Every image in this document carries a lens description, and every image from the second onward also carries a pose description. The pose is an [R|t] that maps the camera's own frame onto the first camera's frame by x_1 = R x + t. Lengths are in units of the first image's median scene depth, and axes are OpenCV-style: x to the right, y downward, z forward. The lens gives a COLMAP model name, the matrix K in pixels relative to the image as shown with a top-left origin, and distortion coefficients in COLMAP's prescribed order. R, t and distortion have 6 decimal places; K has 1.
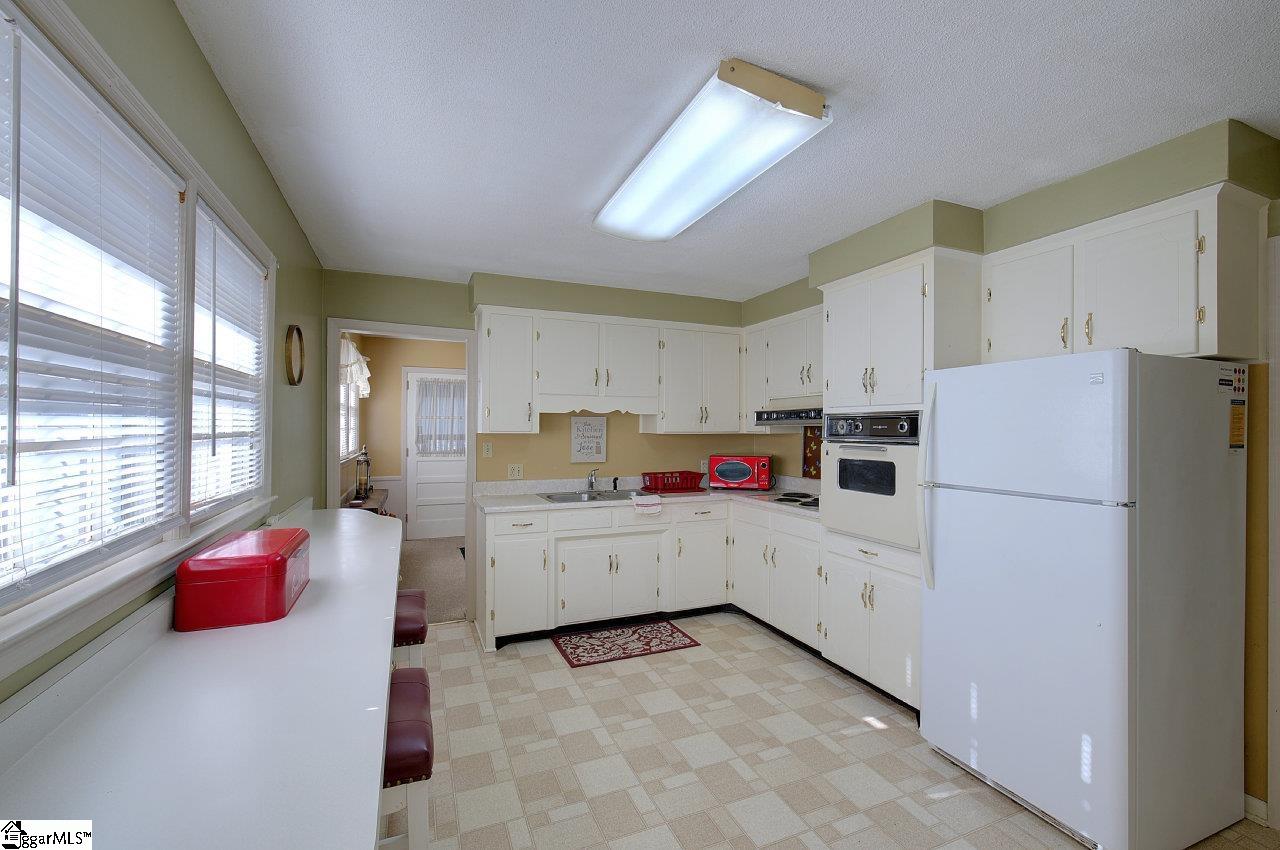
lens RADIAL K [[548.3, 0, 658.7], [0, 548.3, 425.3], [0, 0, 1]] dist [-0.000859, 0.001044]
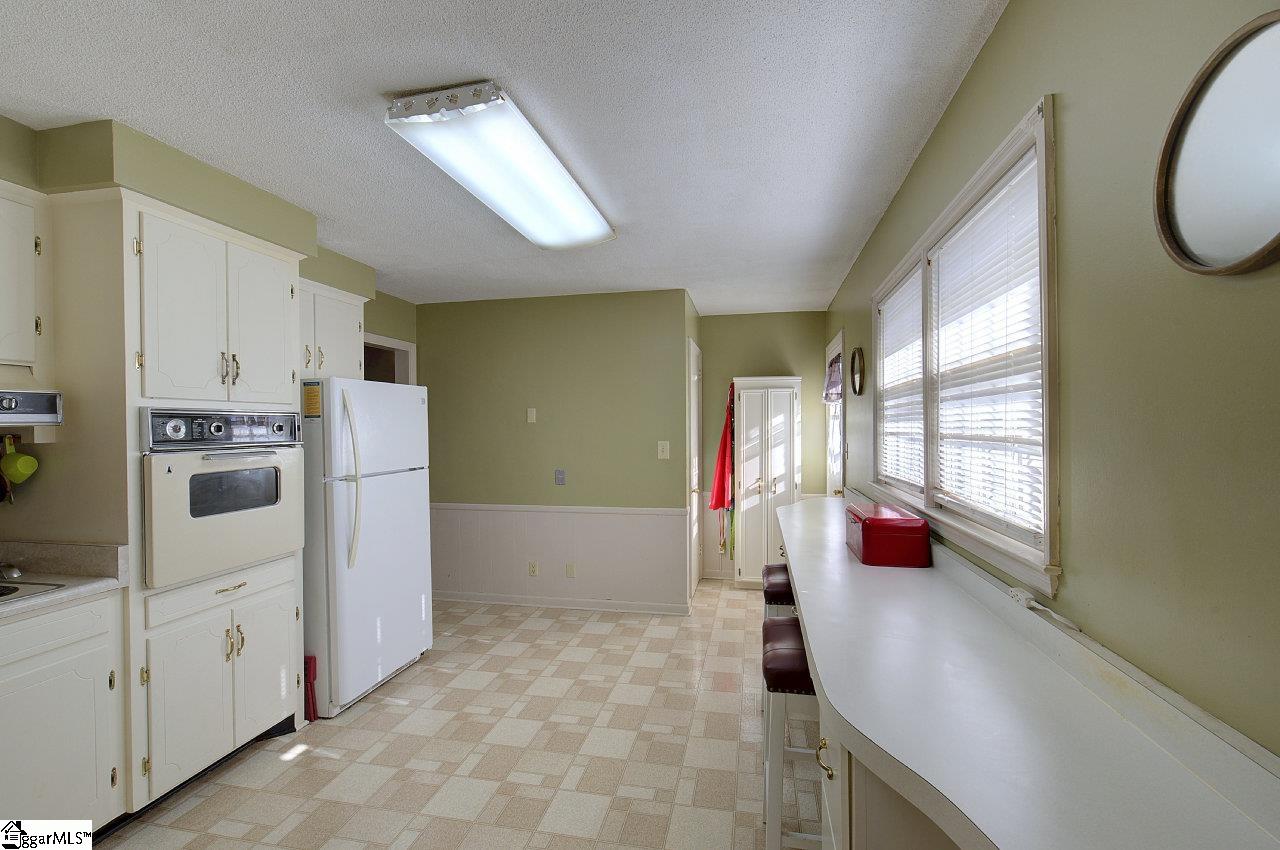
lens RADIAL K [[548.3, 0, 639.3], [0, 548.3, 426.7], [0, 0, 1]] dist [-0.000859, 0.001044]
pose [[-0.805478, -0.000605, 0.592626, -0.577458], [0.000429, 0.999999, 0.001603, -0.001000], [-0.592626, 0.001546, -0.805476, 1.330167]]
